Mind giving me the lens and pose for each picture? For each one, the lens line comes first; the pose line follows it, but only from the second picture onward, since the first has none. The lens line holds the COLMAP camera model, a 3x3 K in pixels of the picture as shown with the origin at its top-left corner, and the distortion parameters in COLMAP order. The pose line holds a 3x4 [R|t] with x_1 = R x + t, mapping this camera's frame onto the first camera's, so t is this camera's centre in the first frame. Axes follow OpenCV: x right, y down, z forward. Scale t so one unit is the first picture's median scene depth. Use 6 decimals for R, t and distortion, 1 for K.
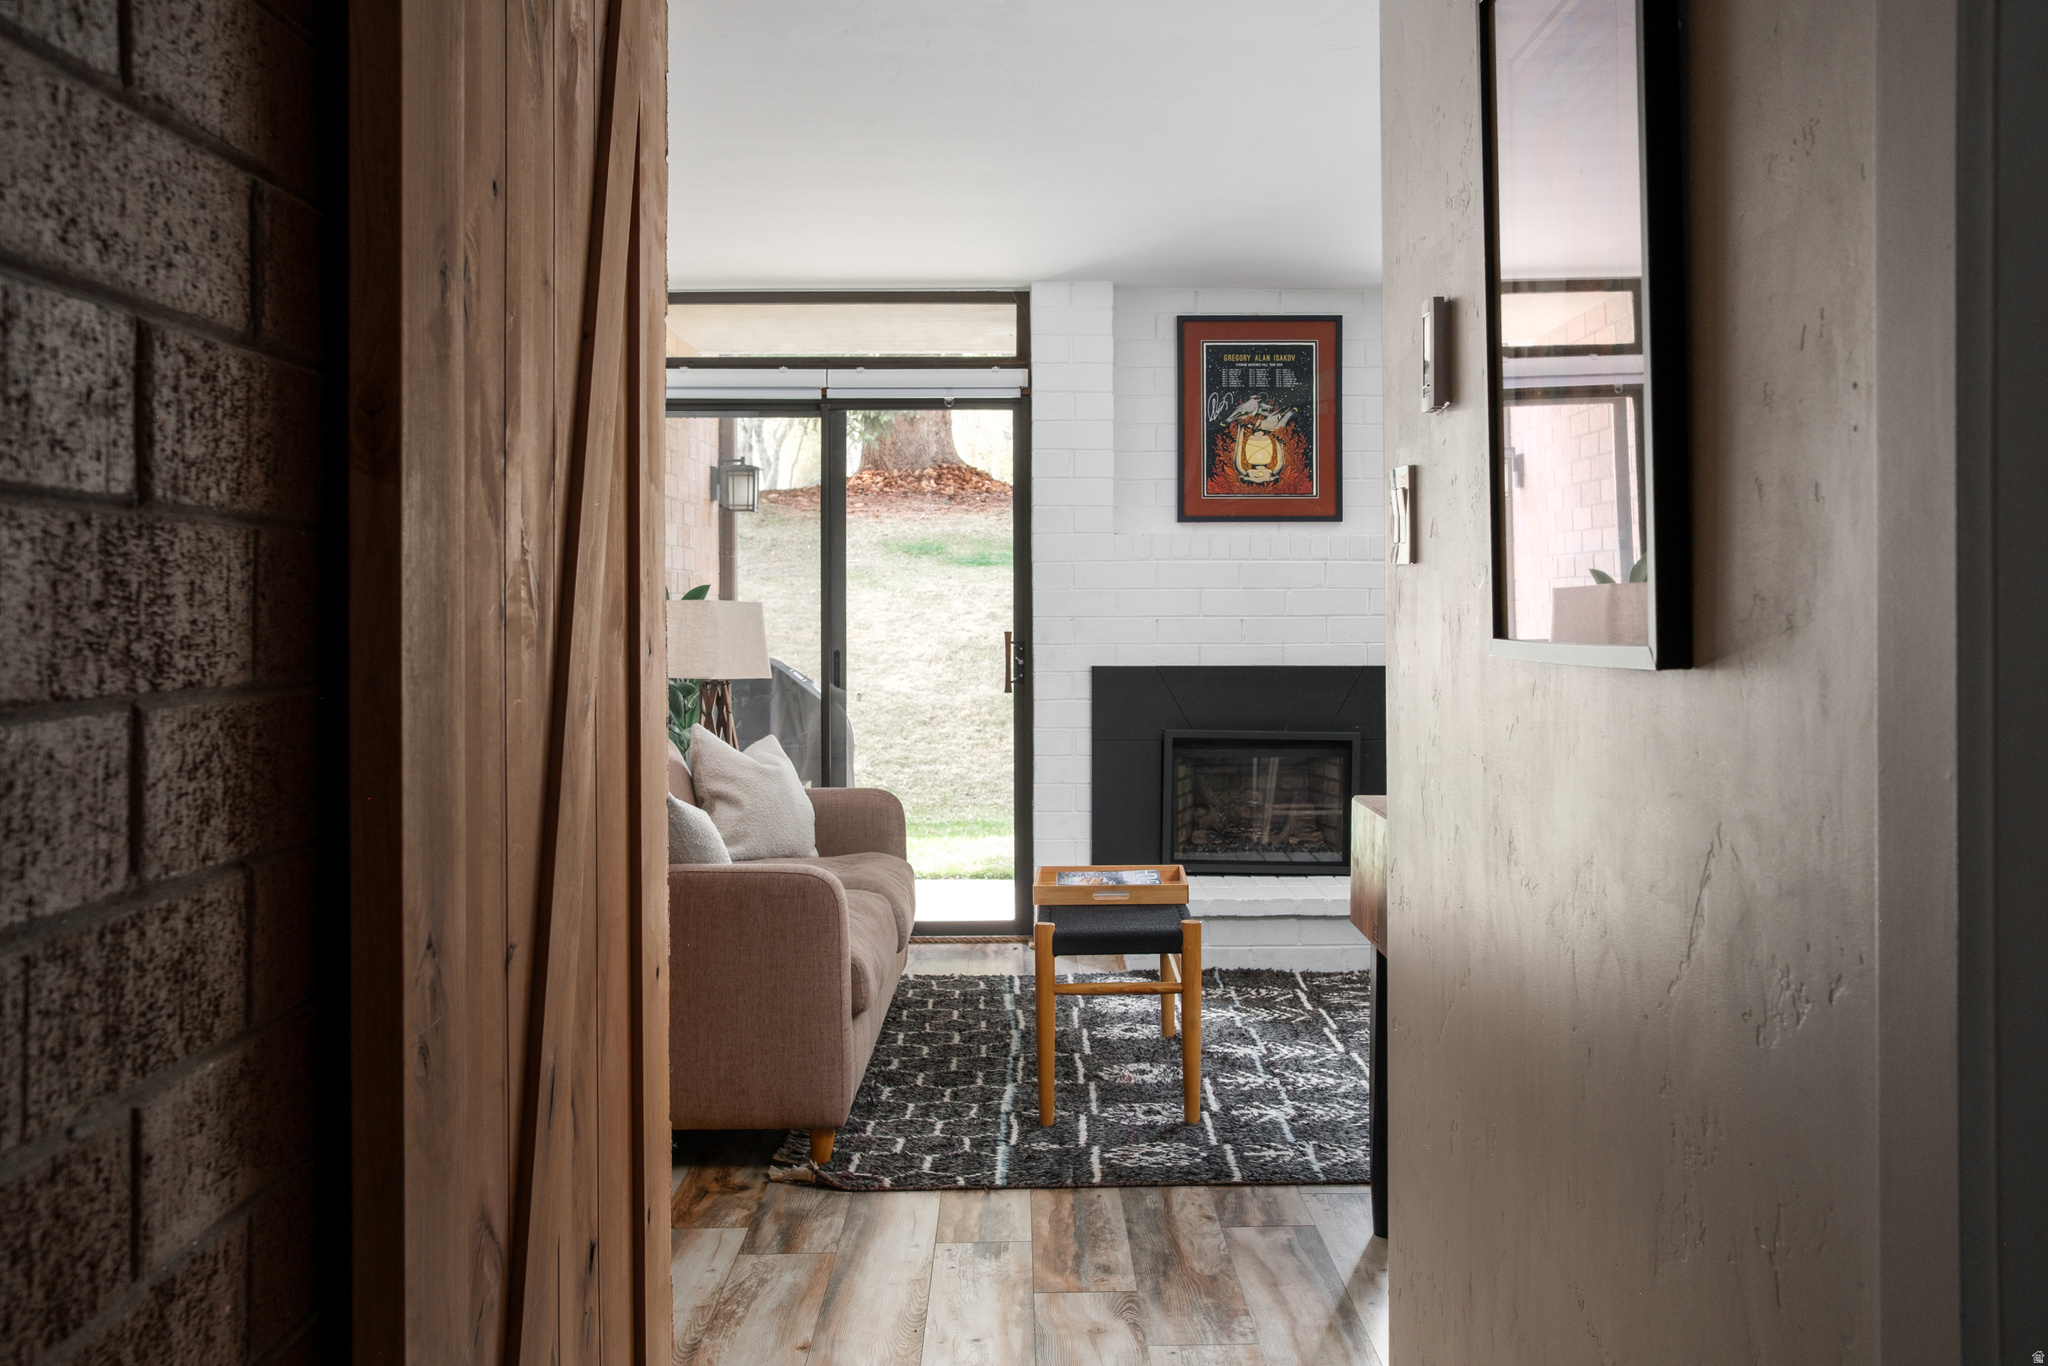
lens RADIAL K [[2093.9, 0, 1025.5], [0, 2093.9, 681.0], [0, 0, 1]] dist [-0.001452, 0.000000]
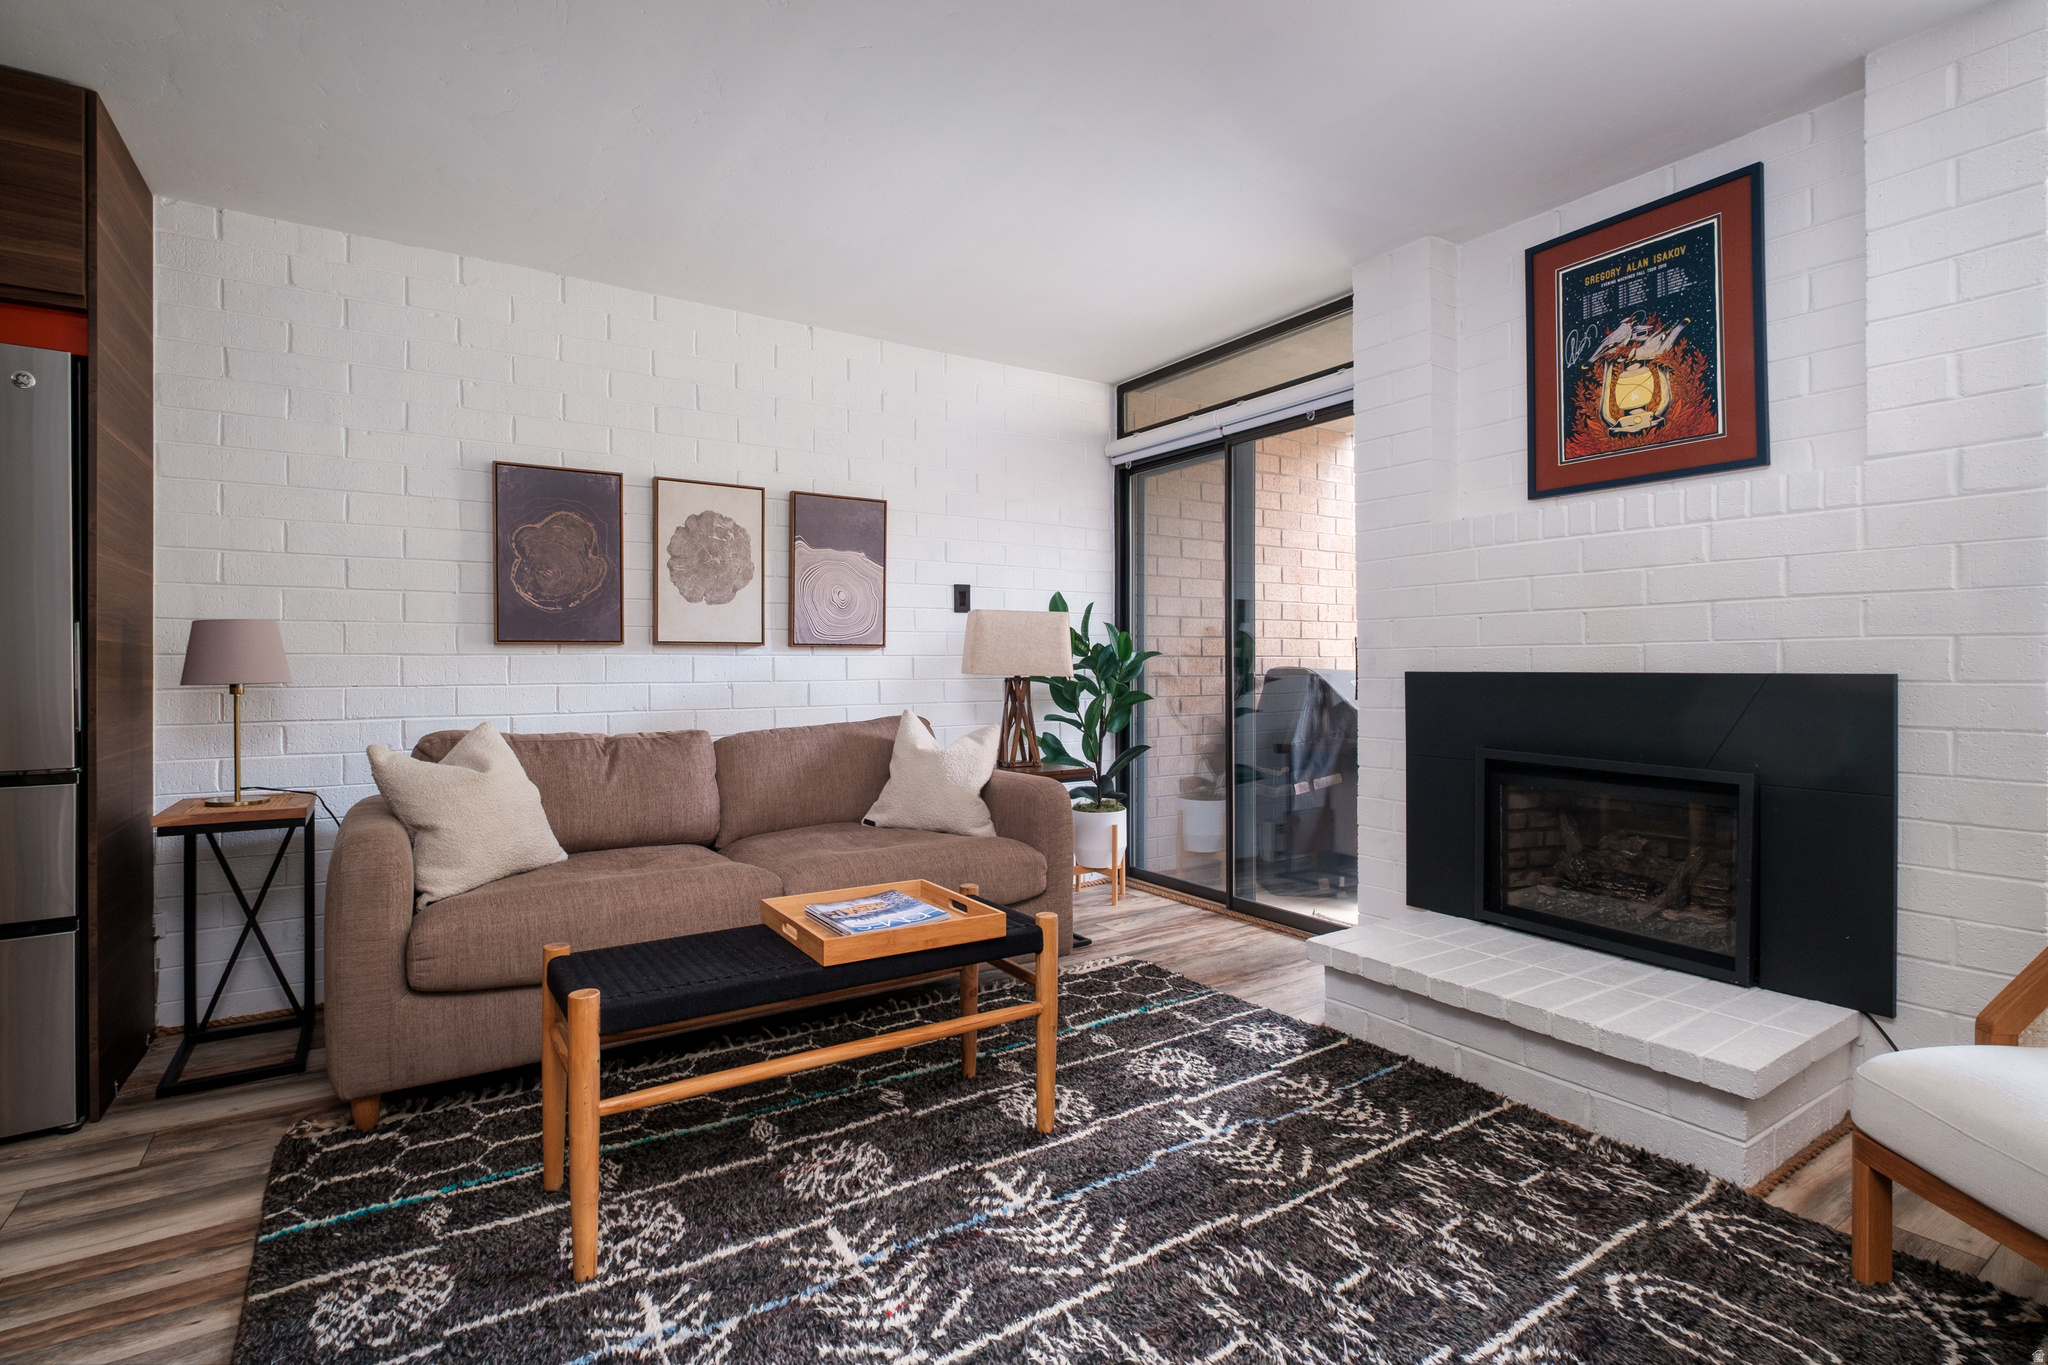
lens RADIAL K [[956.3, 0, 1021.5], [0, 956.3, 676.2], [0, 0, 1]] dist [-0.000492, -0.000130]
pose [[0.556334, 0.008234, -0.830918, 0.276540], [-0.008132, 0.999957, 0.004464, -0.006124], [0.830919, 0.004274, 0.556377, 0.624411]]
